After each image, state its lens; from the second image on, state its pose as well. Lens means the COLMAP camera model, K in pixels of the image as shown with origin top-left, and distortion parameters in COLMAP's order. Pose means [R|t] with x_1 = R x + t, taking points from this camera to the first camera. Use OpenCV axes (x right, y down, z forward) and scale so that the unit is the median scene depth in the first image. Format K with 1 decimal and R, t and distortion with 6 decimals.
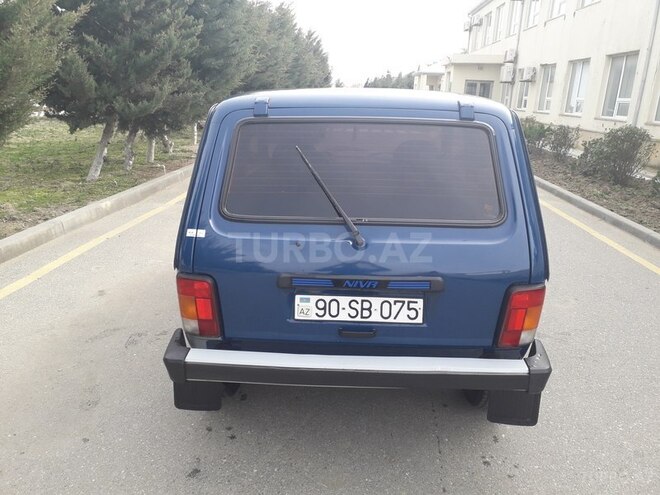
lens RADIAL K [[545.3, 0, 330.2], [0, 545.3, 209.1], [0, 0, 1]] dist [0.090121, -0.132948]
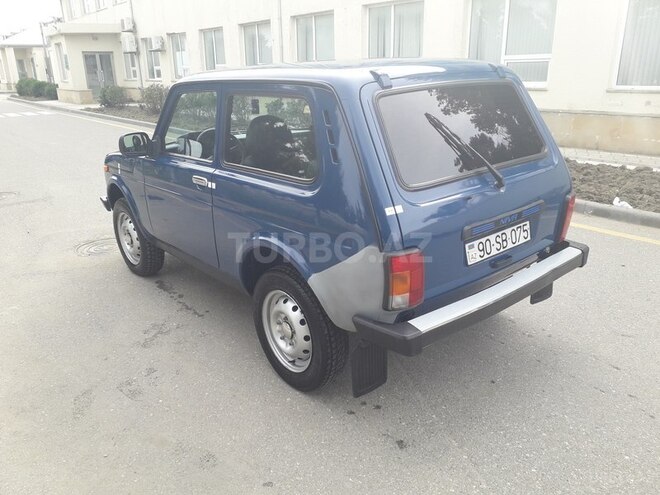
lens RADIAL K [[545.3, 0, 330.2], [0, 545.3, 209.1], [0, 0, 1]] dist [0.090121, -0.132948]
pose [[0.749059, -0.222552, 0.624005, -0.949700], [0.190216, 0.974477, 0.119213, -0.099706], [-0.634610, 0.029398, 0.772274, 0.304946]]
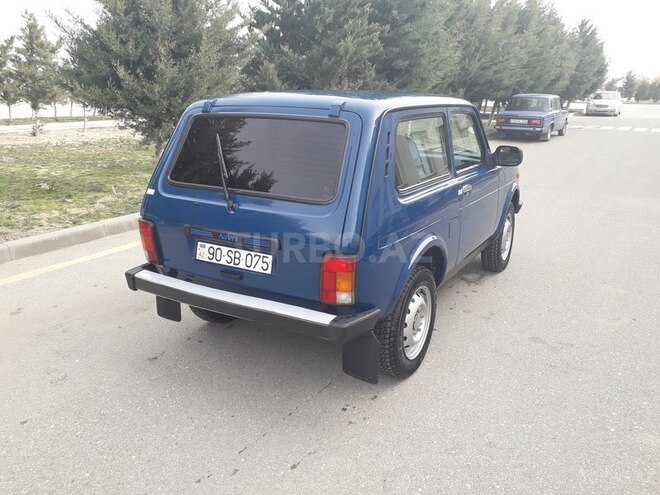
lens RADIAL K [[545.3, 0, 330.2], [0, 545.3, 209.1], [0, 0, 1]] dist [0.090121, -0.132948]
pose [[0.877722, 0.087701, -0.471076, 0.871364], [-0.085319, 0.996002, 0.026458, 0.009576], [0.471513, 0.016969, 0.881696, -0.066555]]
